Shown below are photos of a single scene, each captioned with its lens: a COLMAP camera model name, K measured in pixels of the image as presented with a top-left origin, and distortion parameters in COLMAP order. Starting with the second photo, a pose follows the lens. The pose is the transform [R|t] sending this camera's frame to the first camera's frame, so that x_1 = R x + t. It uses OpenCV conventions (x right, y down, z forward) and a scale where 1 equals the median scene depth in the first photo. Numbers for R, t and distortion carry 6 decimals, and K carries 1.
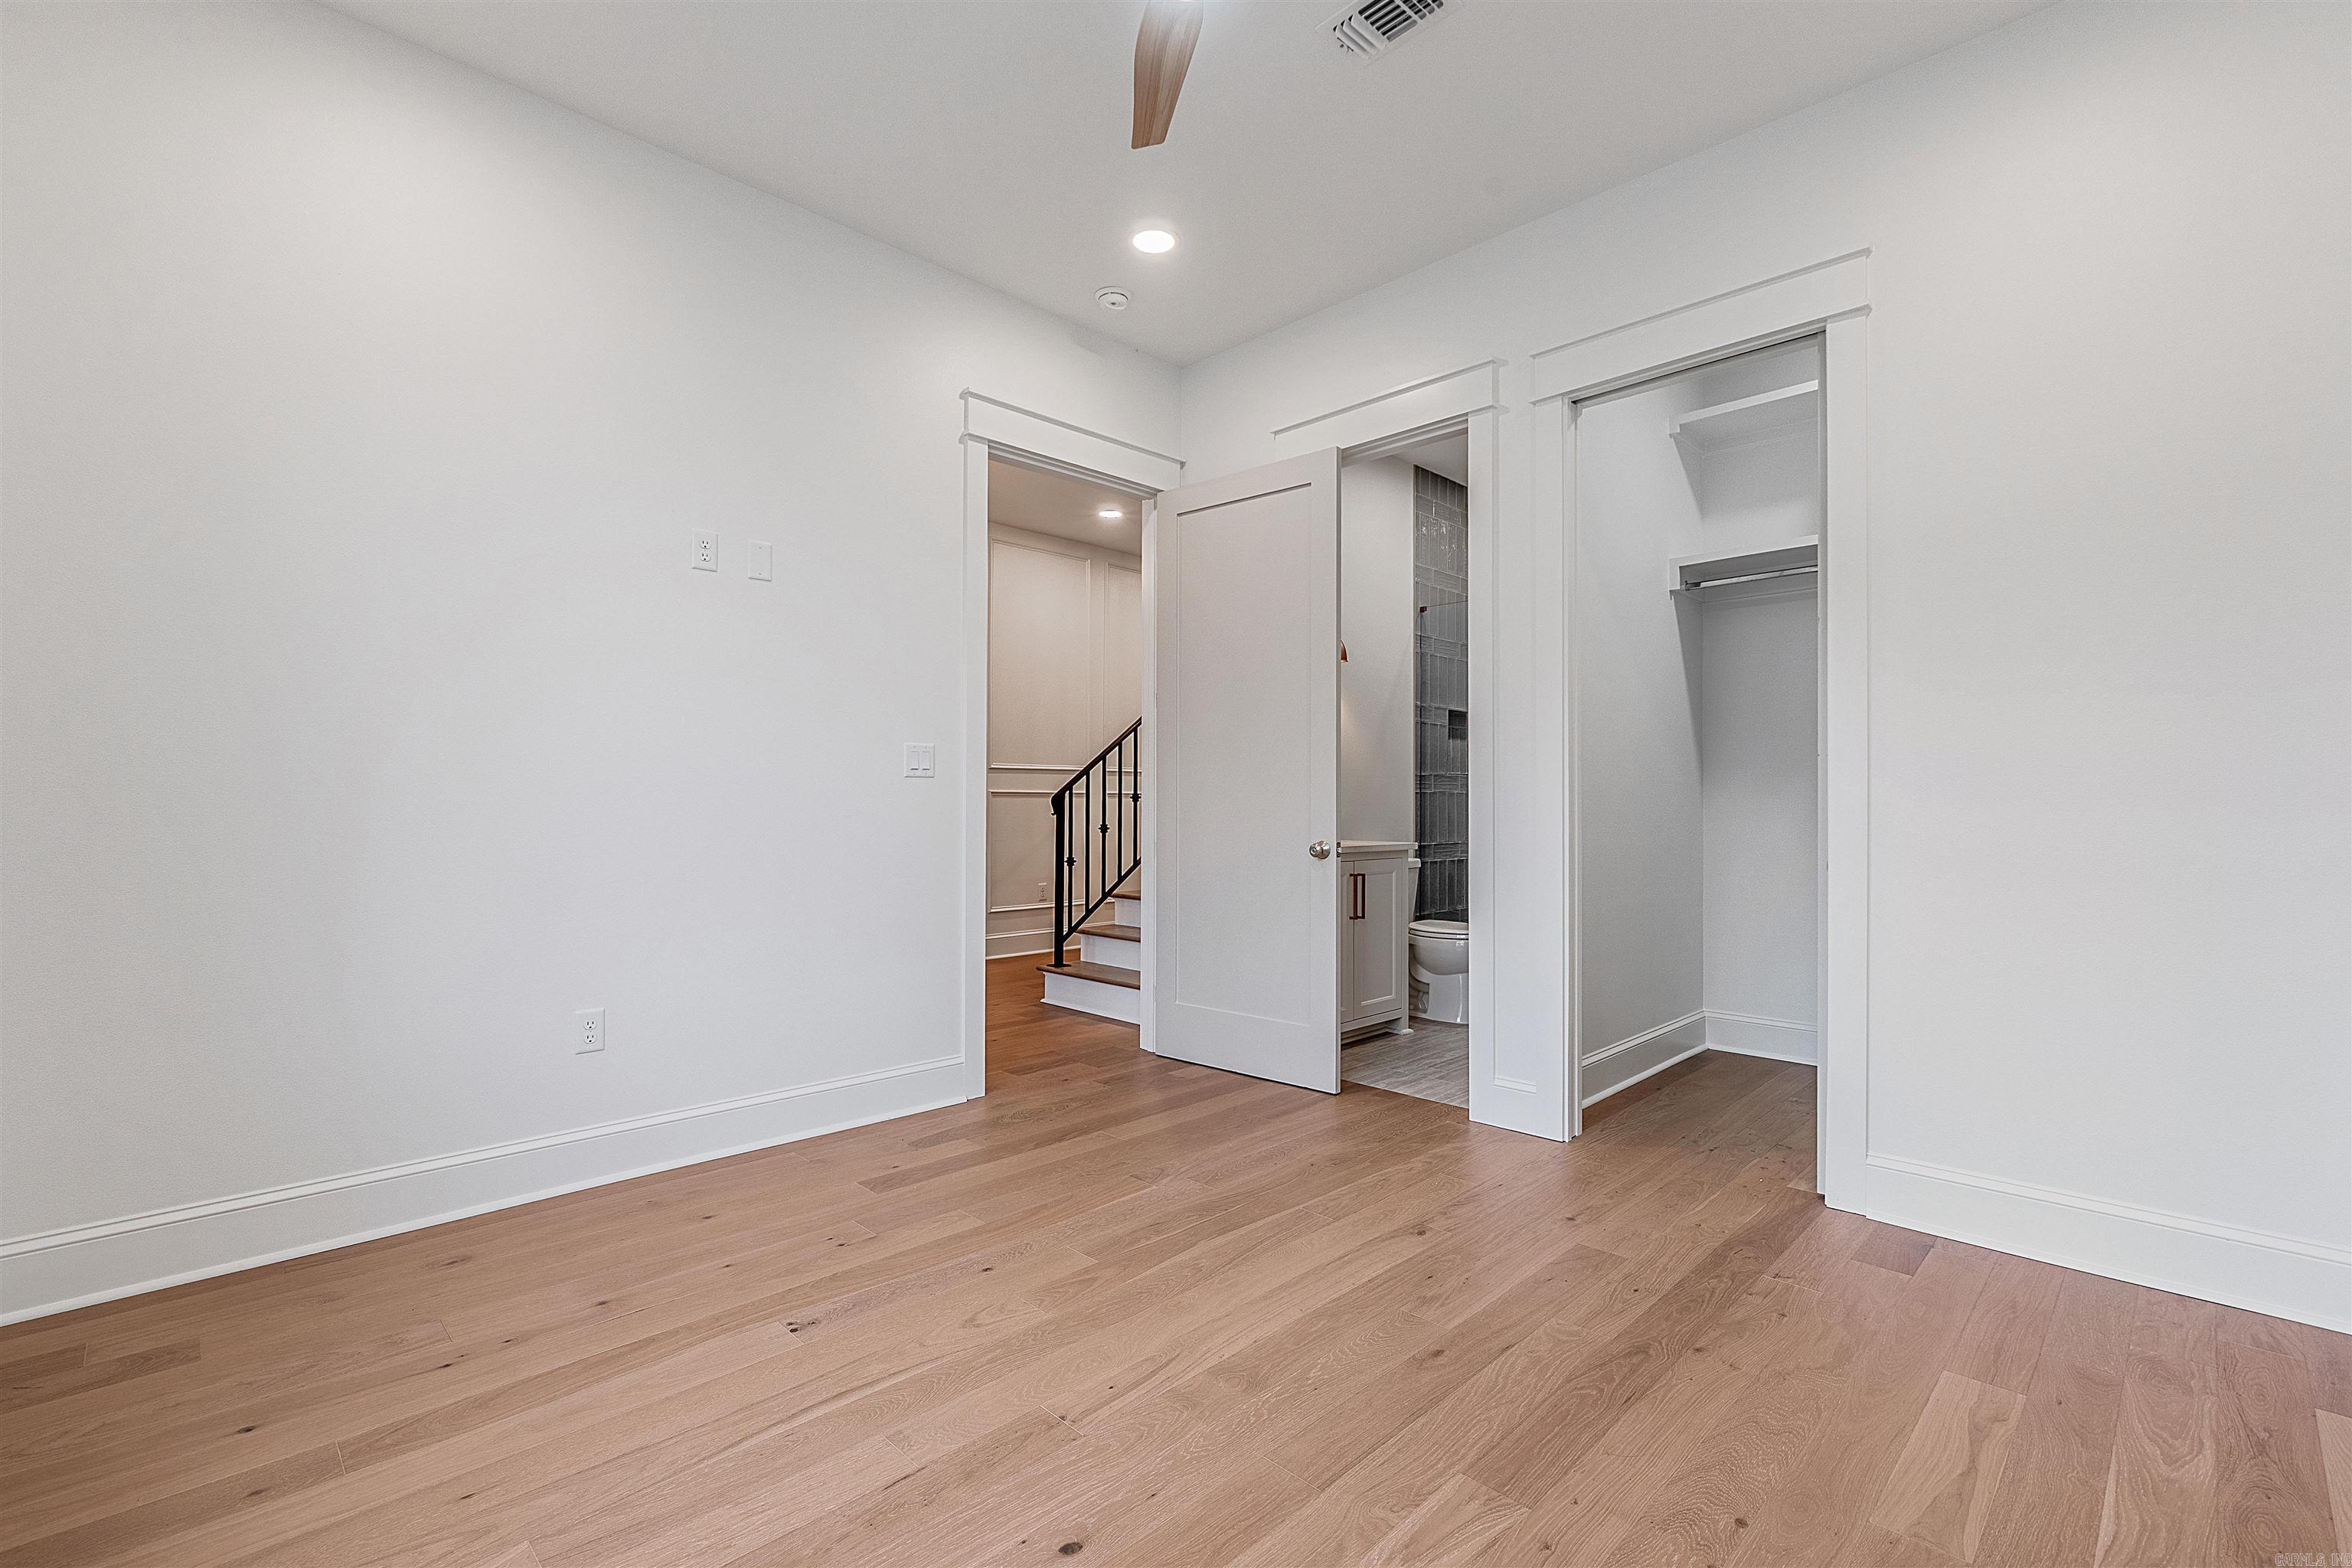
lens RADIAL K [[1024.7, 0, 1172.2], [0, 1024.7, 791.4], [0, 0, 1]] dist [-0.002840, -0.001319]
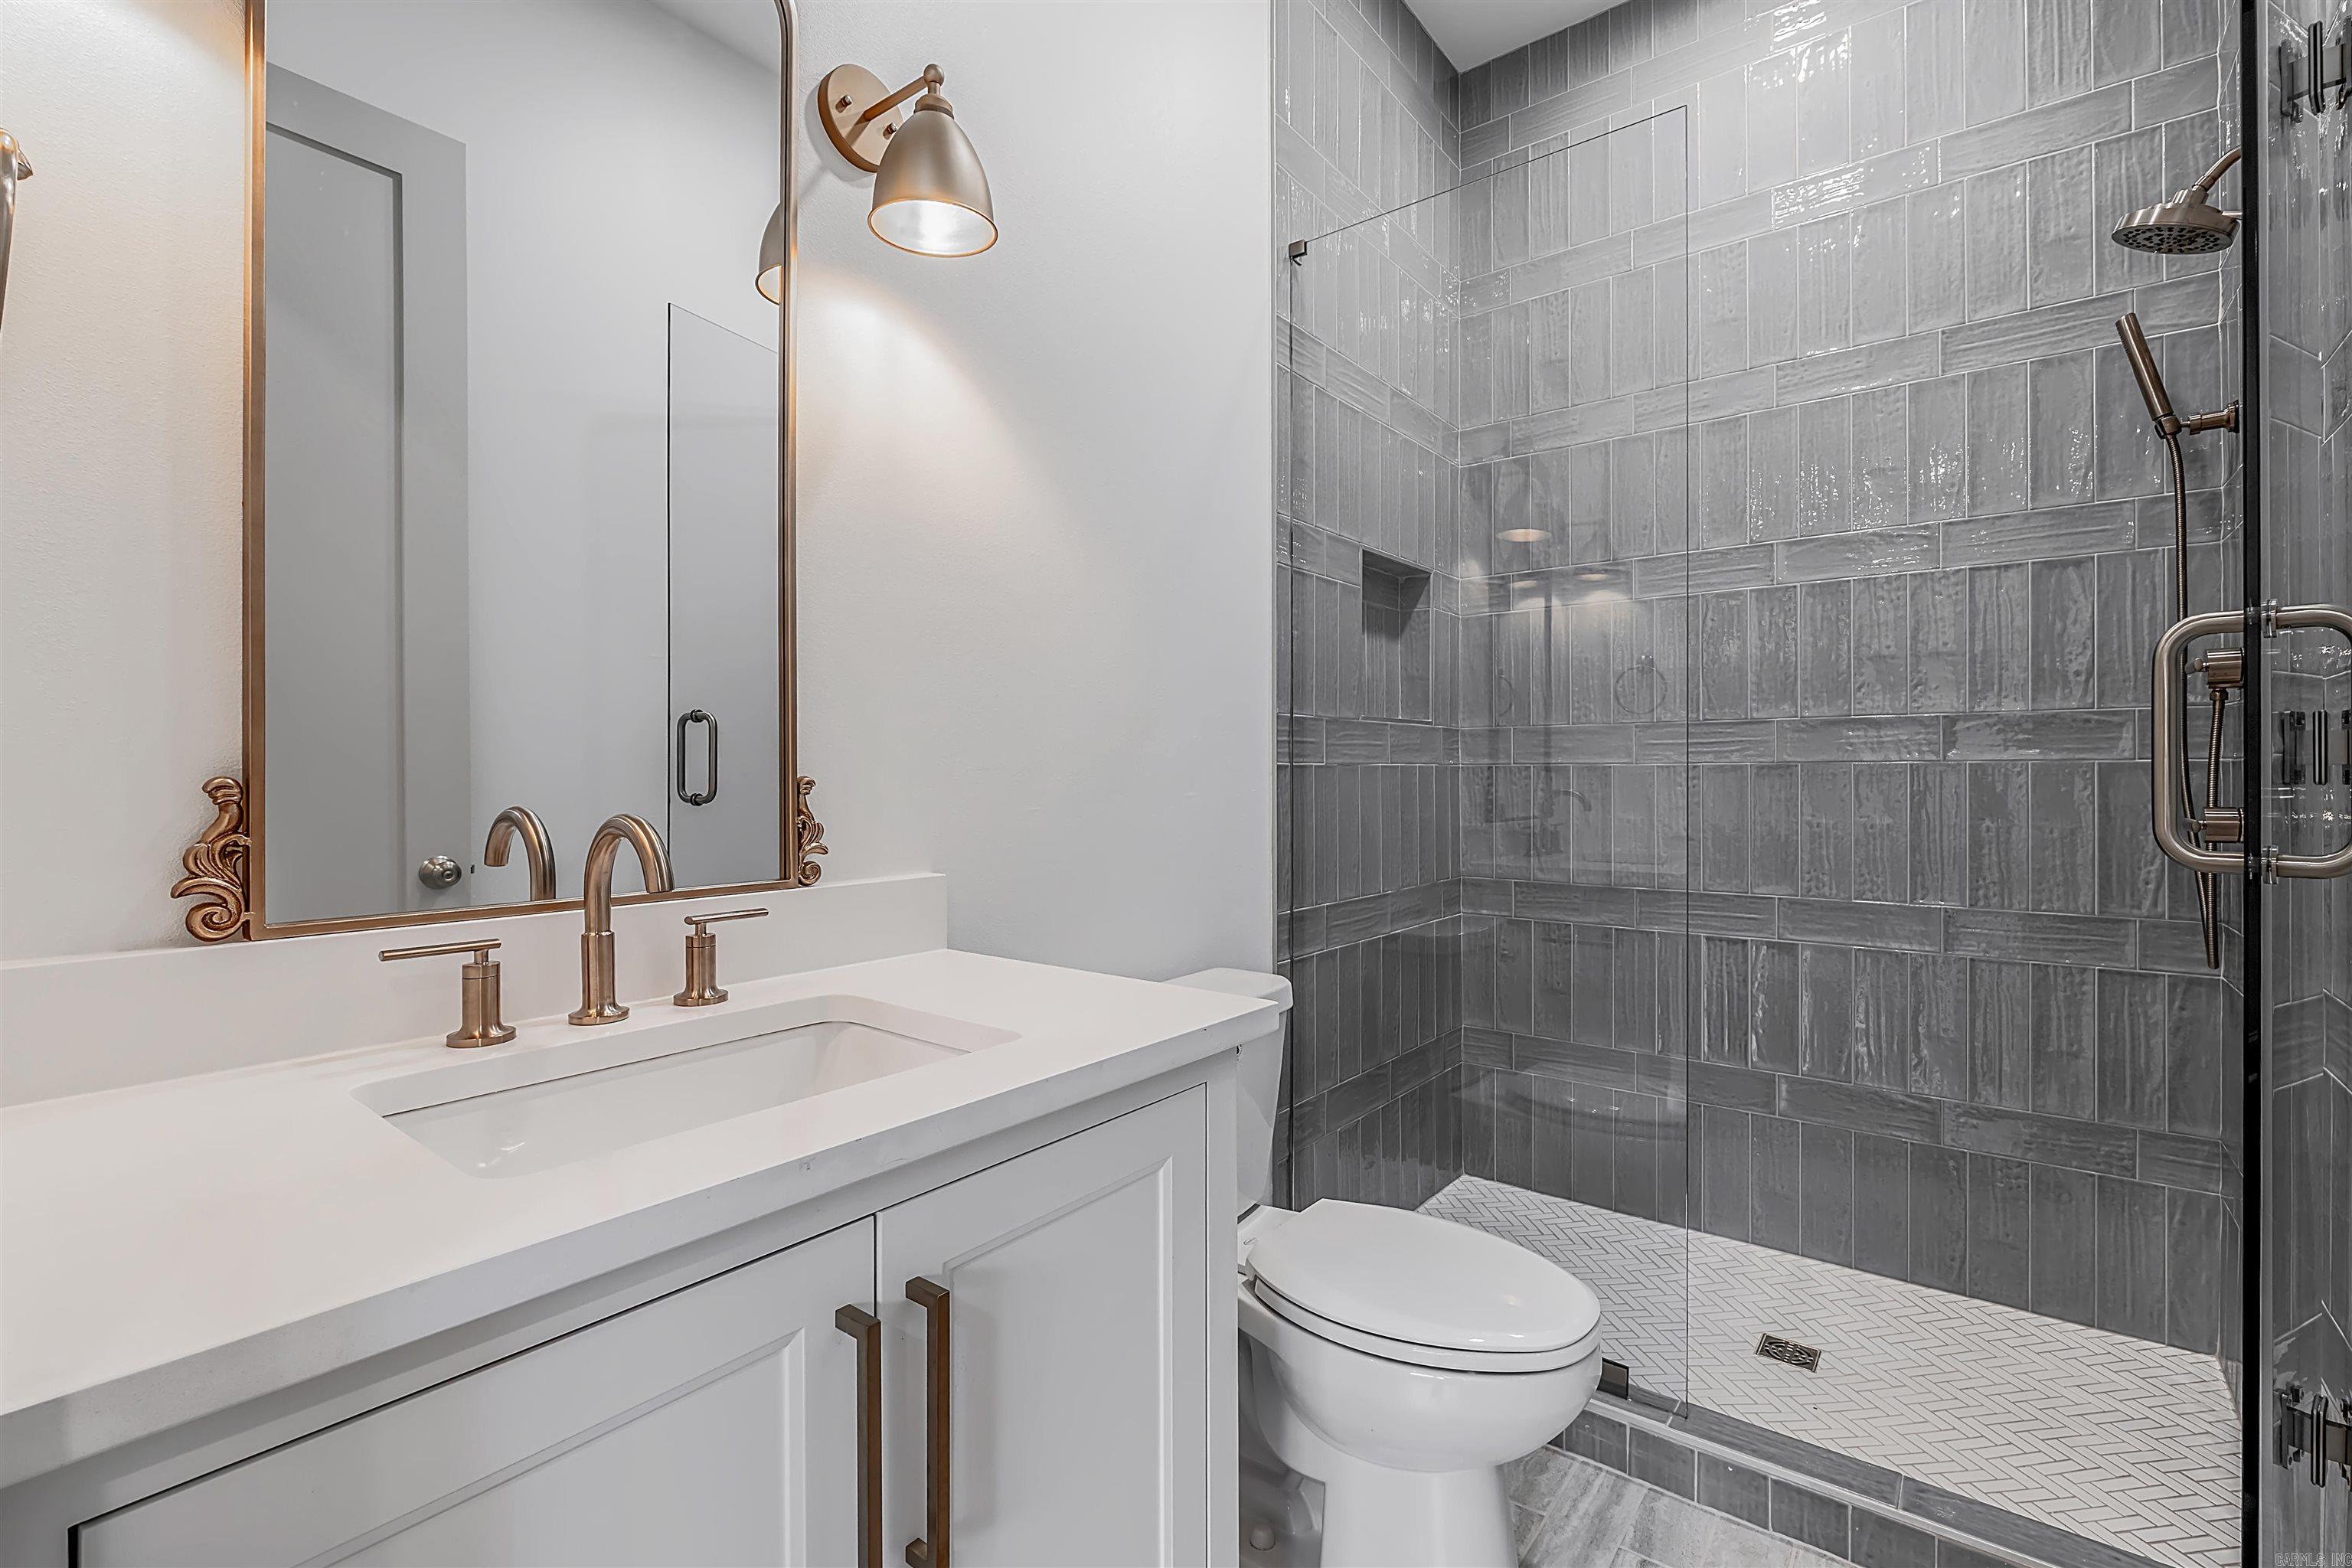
lens RADIAL K [[1024.7, 0, 1178.8], [0, 1024.7, 771.8], [0, 0, 1]] dist [-0.002840, -0.001319]
pose [[0.992034, -0.004036, 0.125907, 0.158537], [0.003302, 0.999976, 0.006039, 0.000669], [-0.125929, -0.005575, 0.992024, 0.650805]]
